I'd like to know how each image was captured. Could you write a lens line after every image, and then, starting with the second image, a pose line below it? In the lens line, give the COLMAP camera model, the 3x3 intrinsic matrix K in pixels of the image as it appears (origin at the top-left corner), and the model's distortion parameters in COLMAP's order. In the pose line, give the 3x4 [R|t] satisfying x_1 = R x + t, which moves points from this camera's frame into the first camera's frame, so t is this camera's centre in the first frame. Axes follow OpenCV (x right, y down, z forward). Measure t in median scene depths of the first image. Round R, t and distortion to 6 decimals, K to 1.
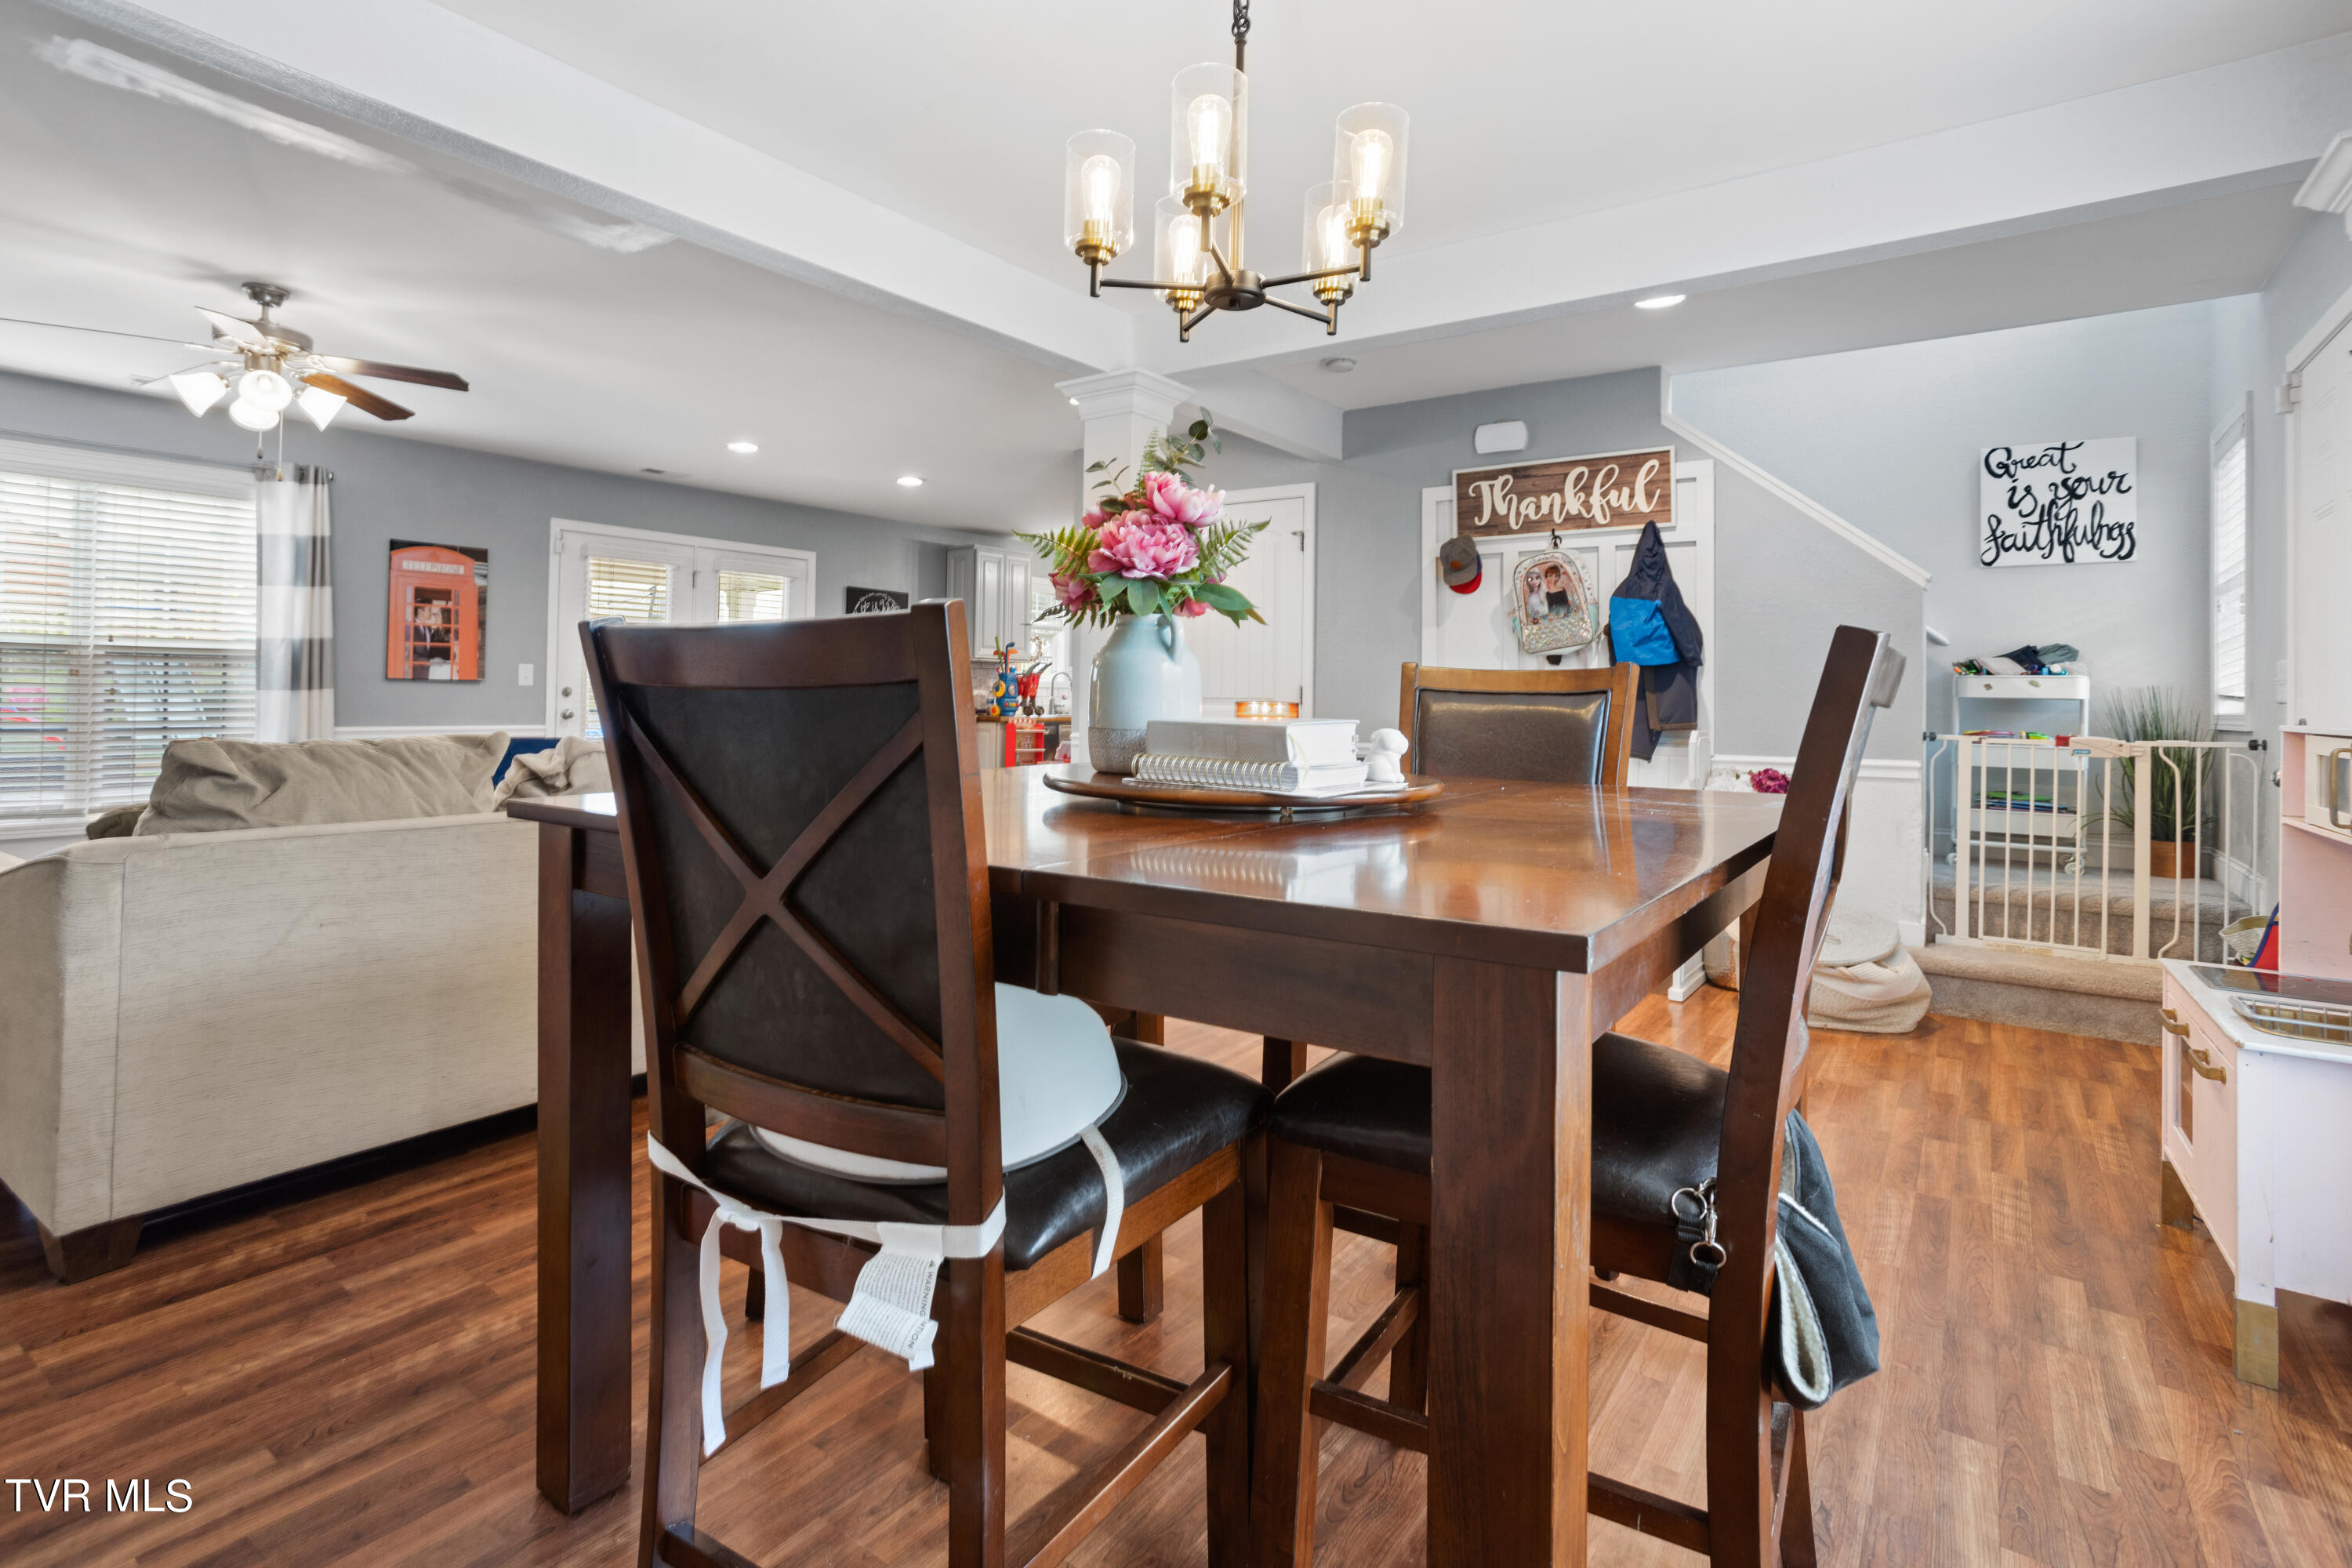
lens RADIAL K [[1149.1, 0, 1137.3], [0, 1149.1, 695.2], [0, 0, 1]] dist [-0.003016, 0.000419]
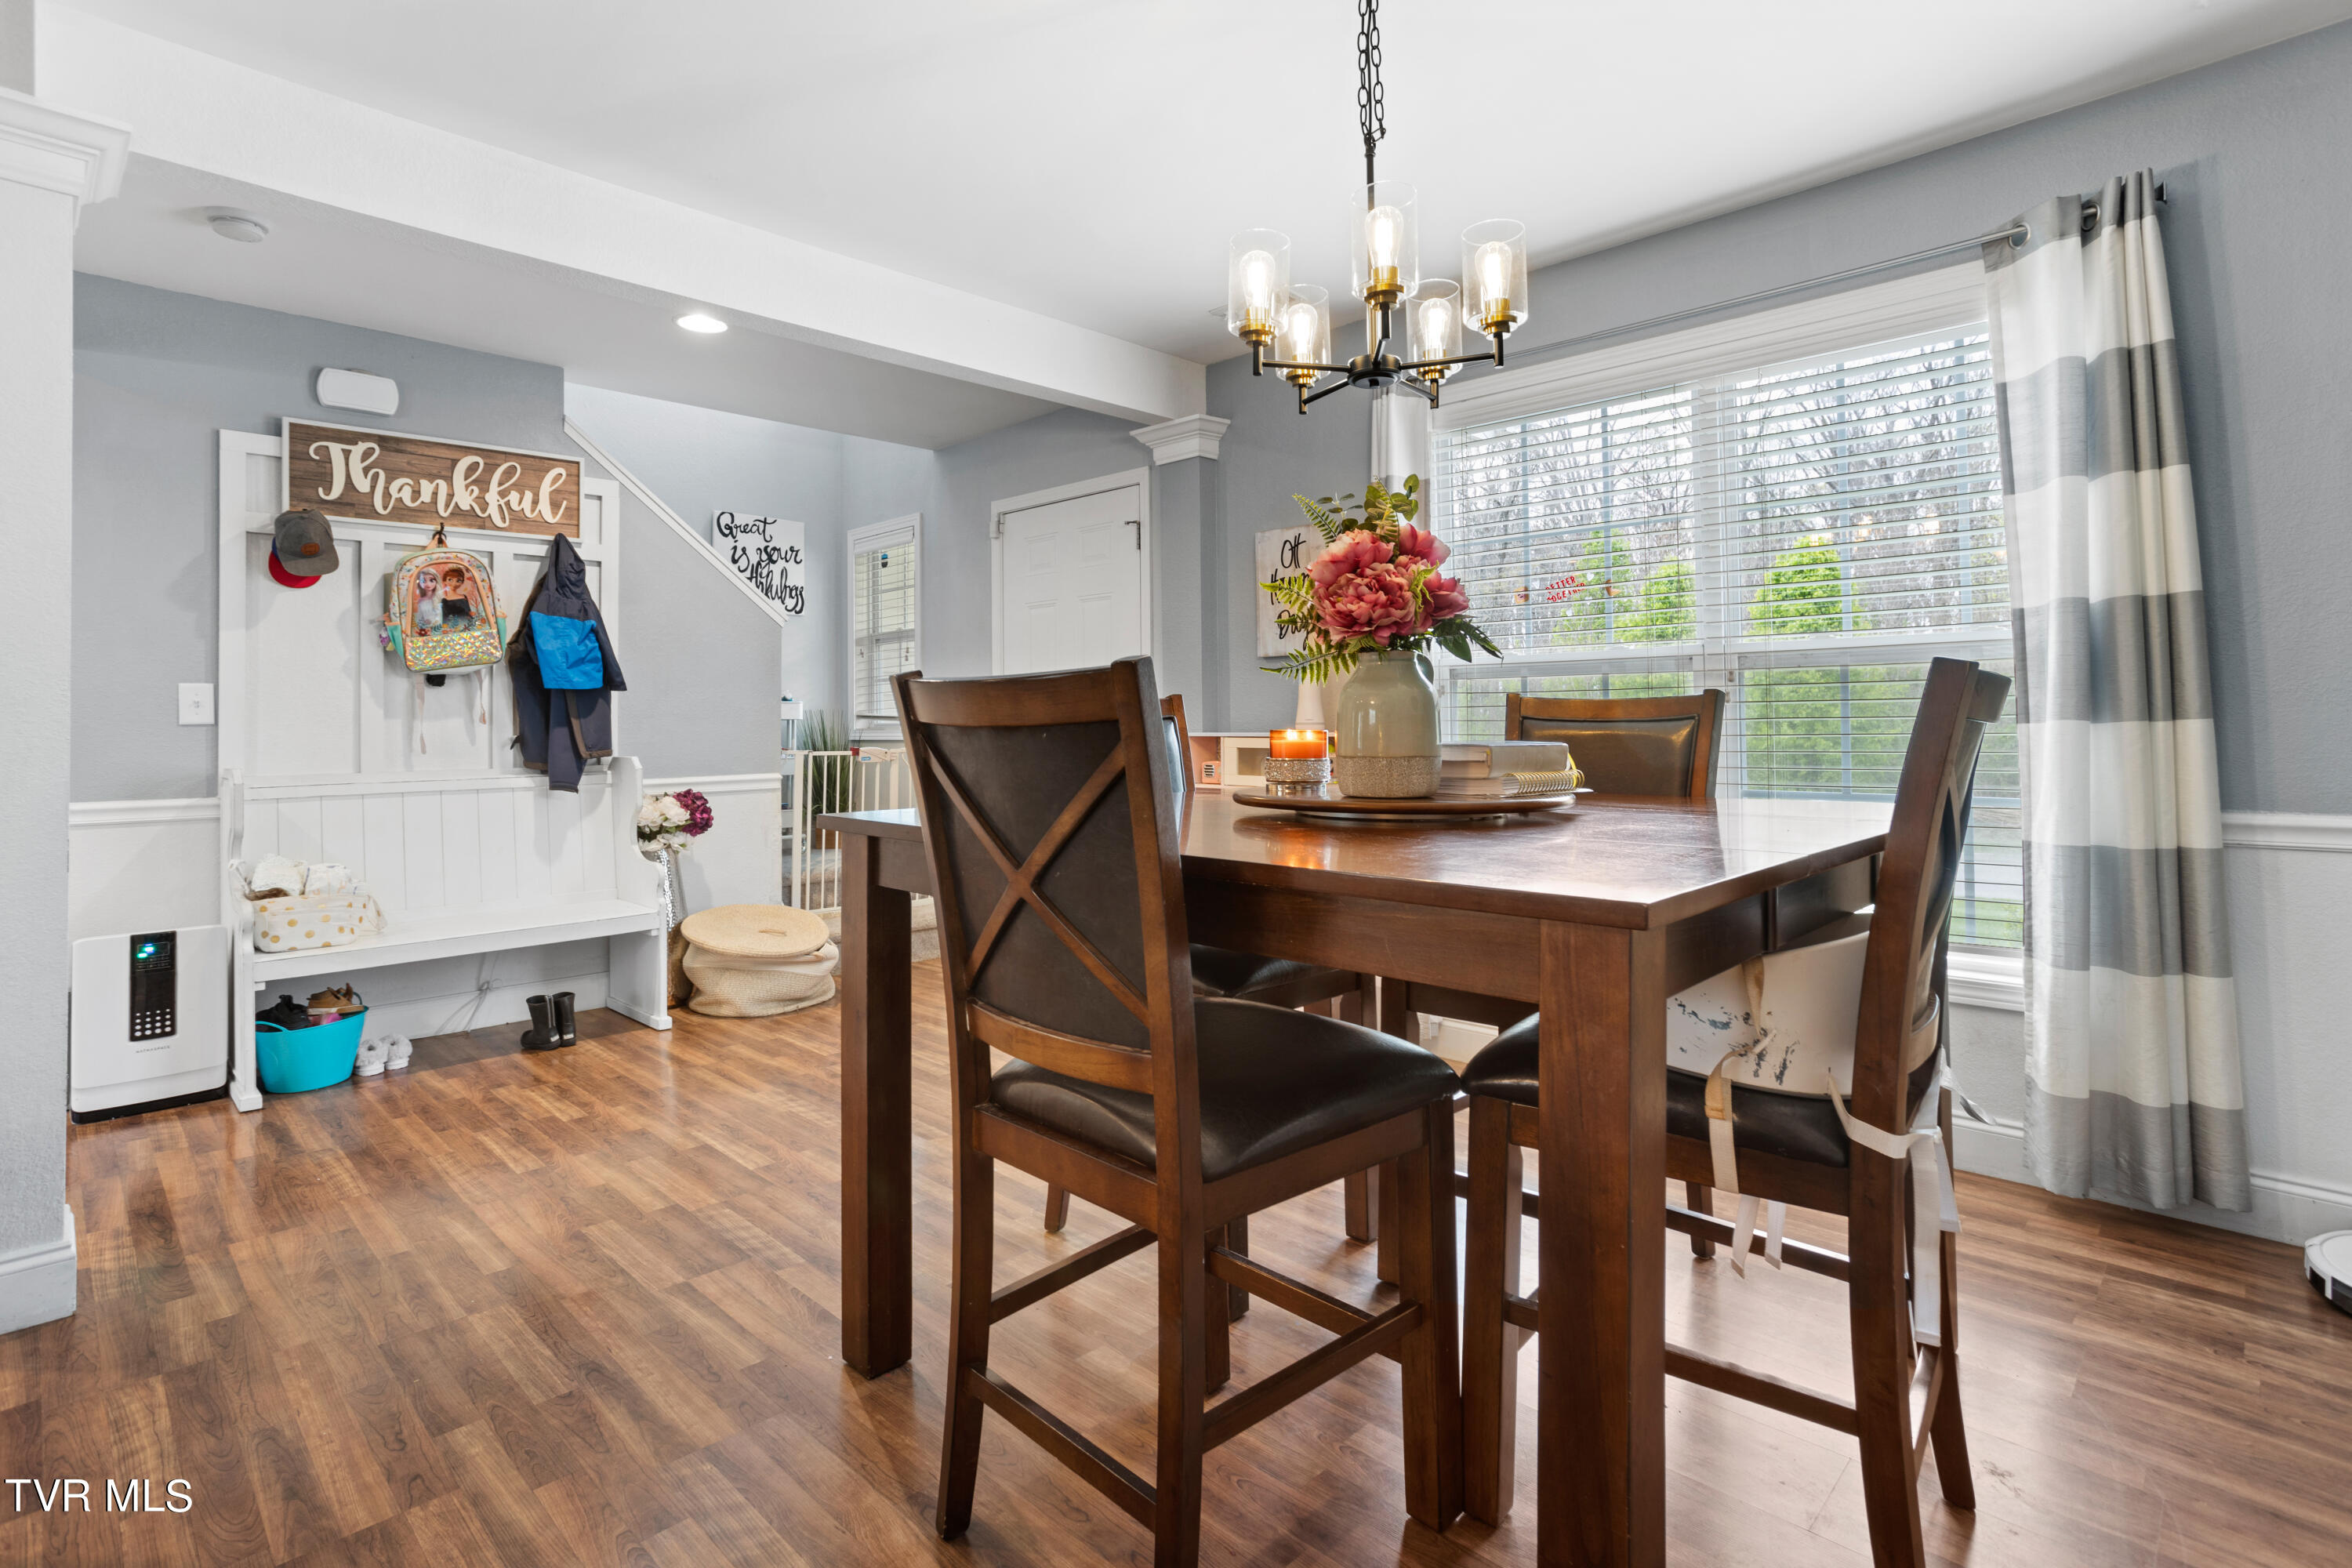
lens RADIAL K [[1159.2, 0, 1169.3], [0, 1159.2, 746.6], [0, 0, 1]] dist [-0.035129, 0.014919]
pose [[0.159567, -0.034962, 0.986568, -0.383773], [0.005278, 0.999389, 0.034563, -0.008473], [-0.987173, -0.000308, 0.159654, 0.351287]]
